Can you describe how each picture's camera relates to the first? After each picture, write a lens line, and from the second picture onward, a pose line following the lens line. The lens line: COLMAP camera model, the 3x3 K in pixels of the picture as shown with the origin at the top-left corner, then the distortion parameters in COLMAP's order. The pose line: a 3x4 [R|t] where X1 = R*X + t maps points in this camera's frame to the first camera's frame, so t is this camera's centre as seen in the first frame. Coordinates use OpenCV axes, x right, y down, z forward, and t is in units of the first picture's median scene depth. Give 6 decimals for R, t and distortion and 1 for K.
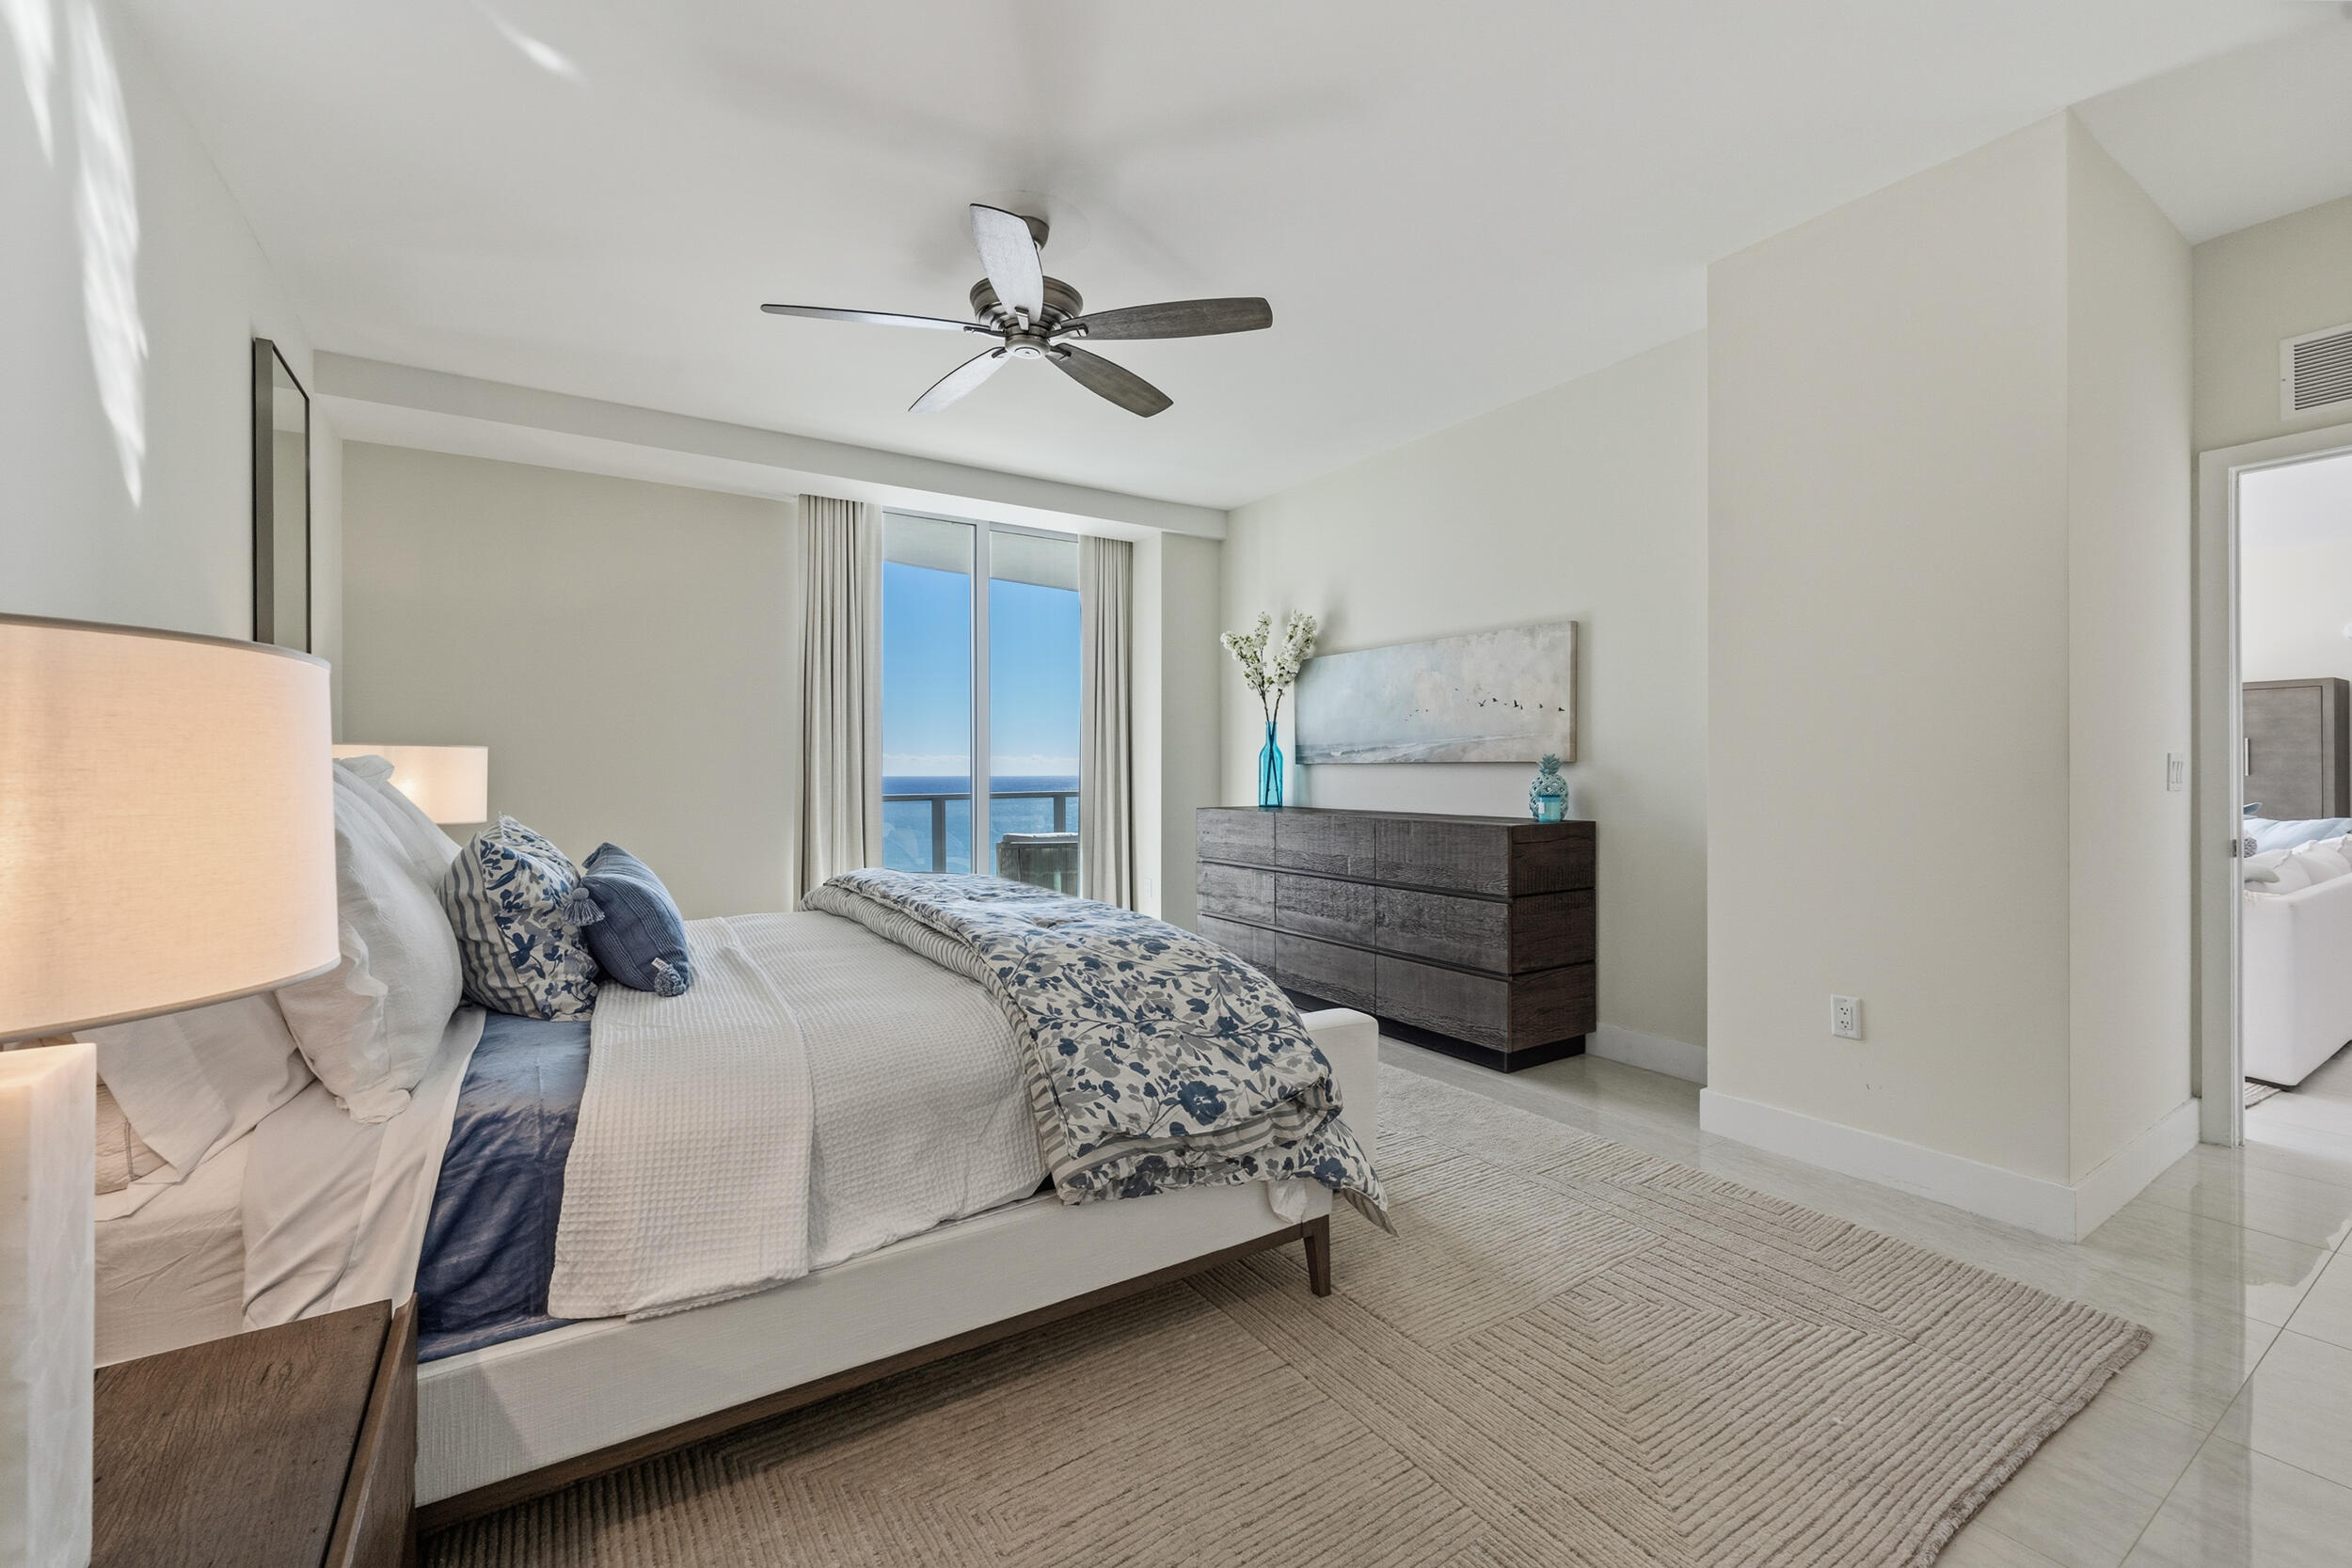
lens RADIAL K [[965.8, 0, 1176.0], [0, 965.8, 784.0], [0, 0, 1]] dist [-0.000526, -0.000075]
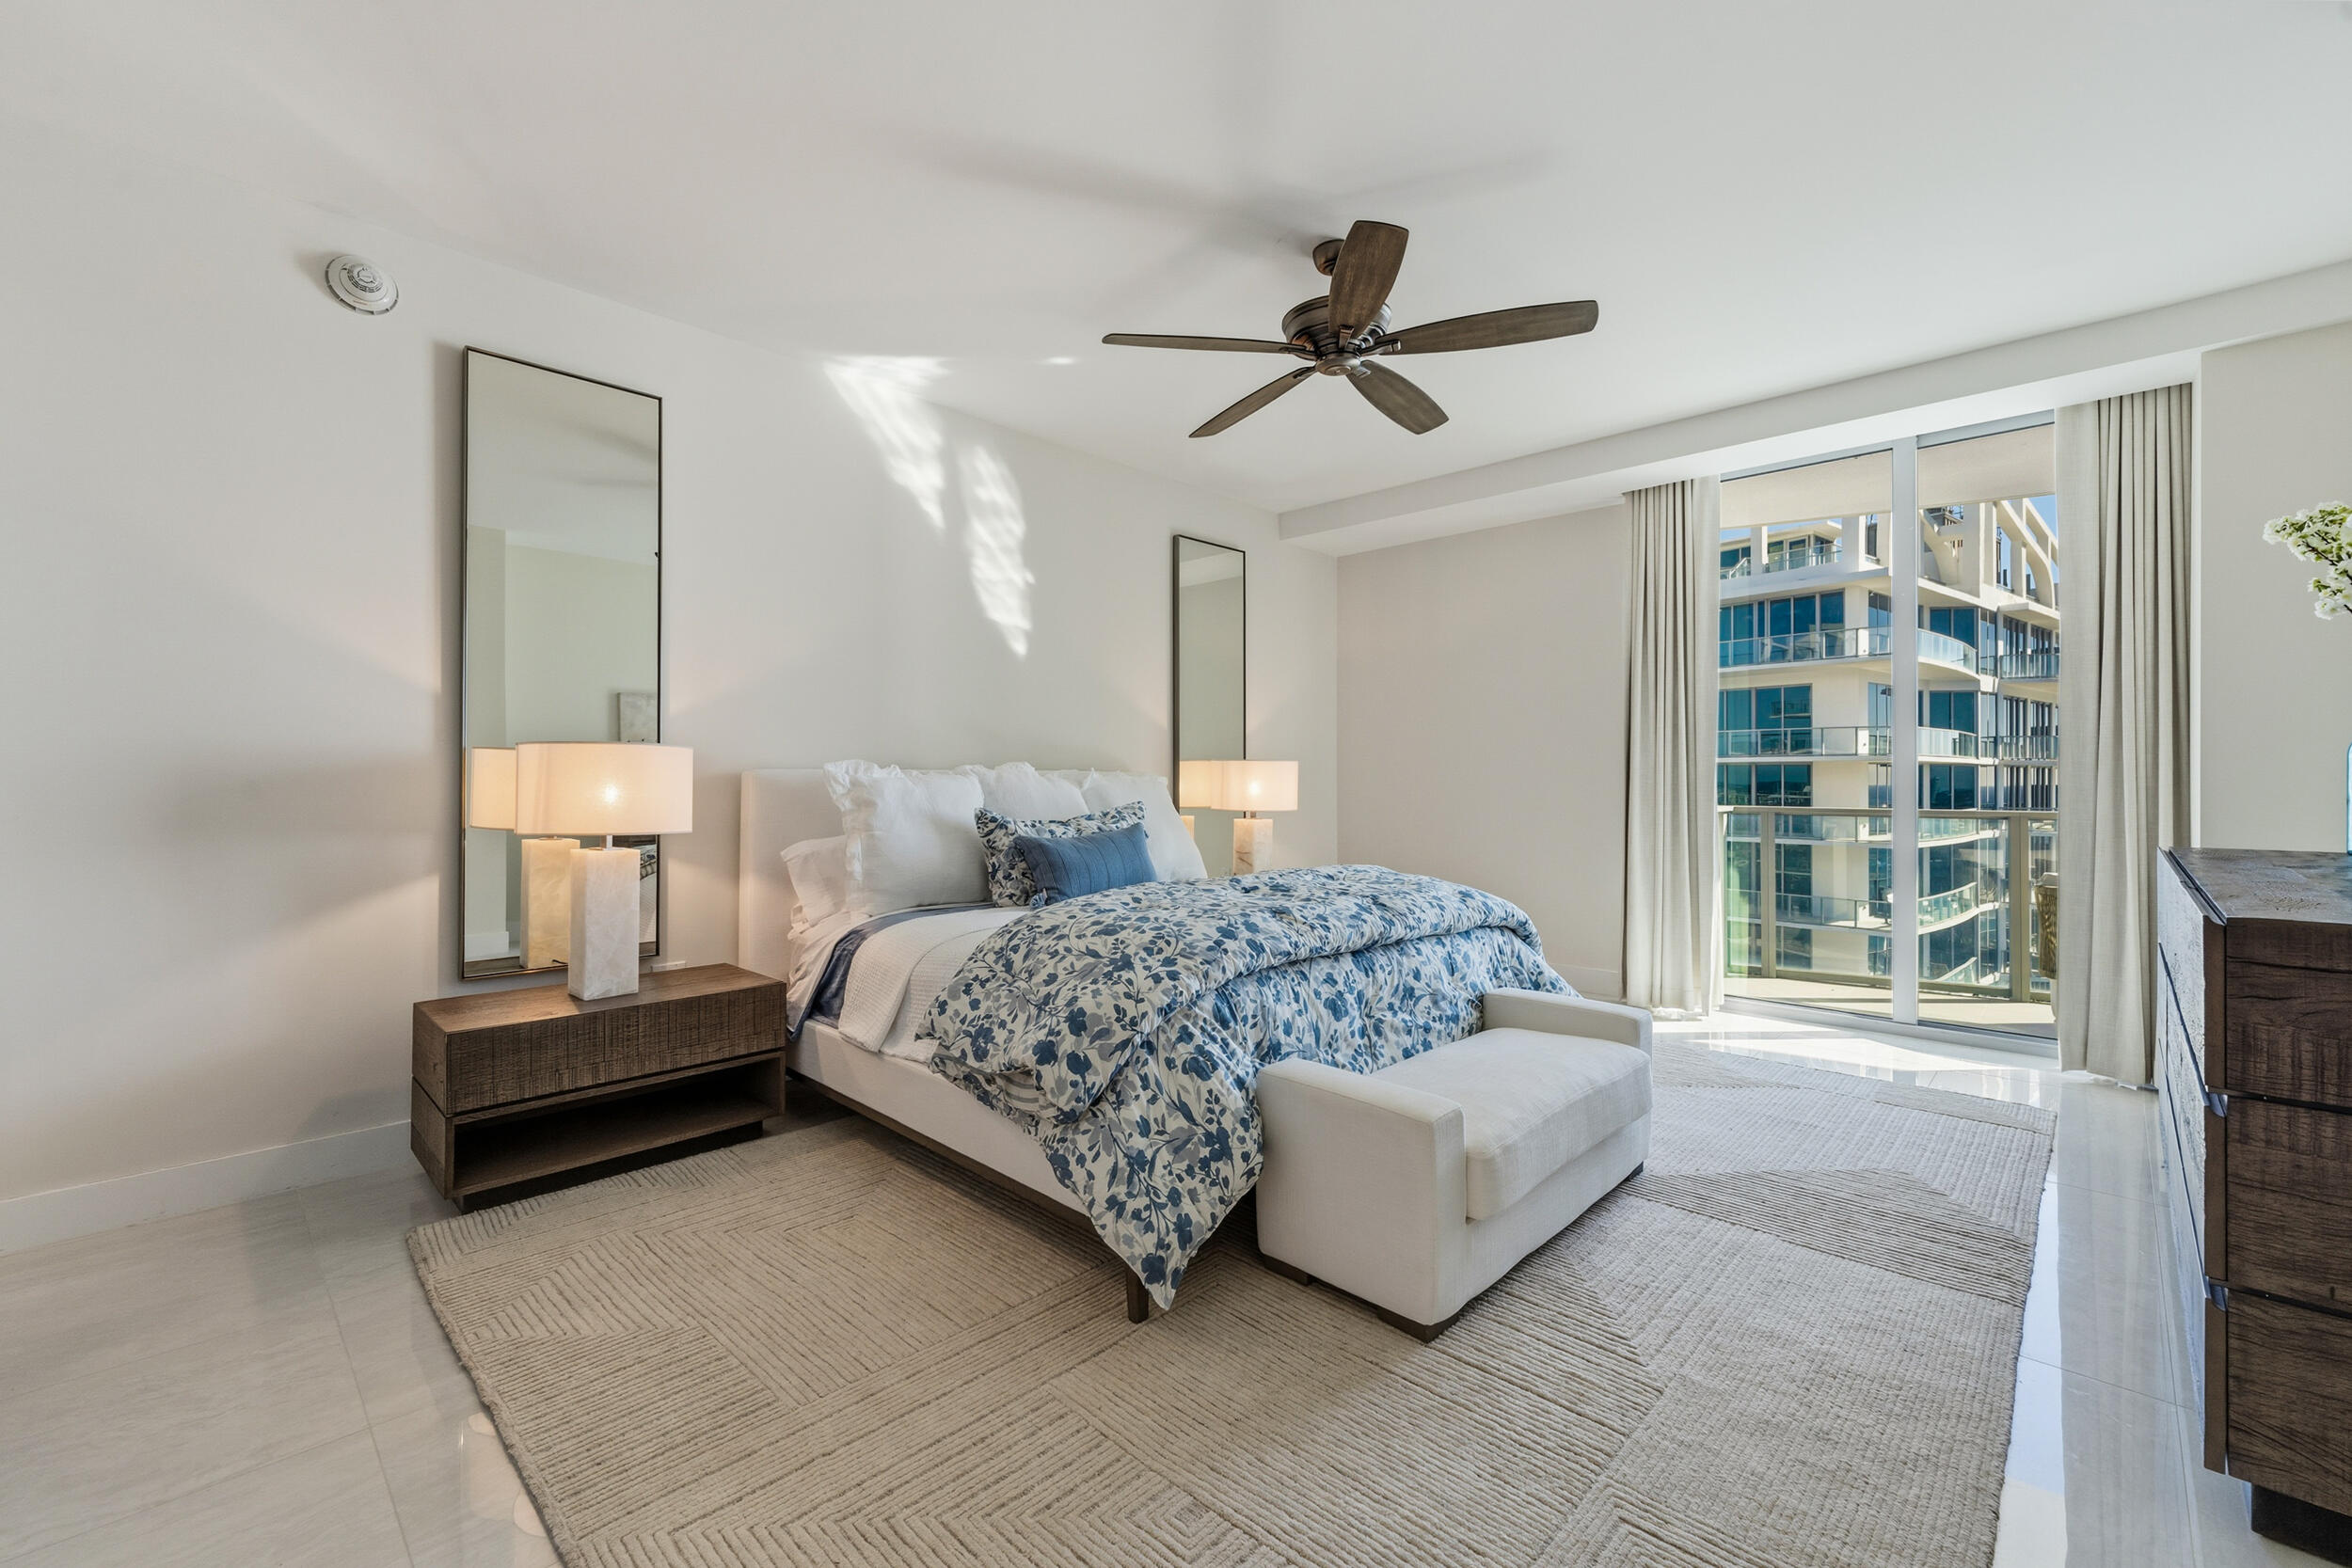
lens RADIAL K [[965.8, 0, 1176.0], [0, 965.8, 784.0], [0, 0, 1]] dist [-0.000526, -0.000075]
pose [[0.229628, 0.009013, -0.973237, 1.105827], [-0.015836, 0.999859, 0.005523, -0.012235], [0.973150, 0.014144, 0.229739, 0.821497]]
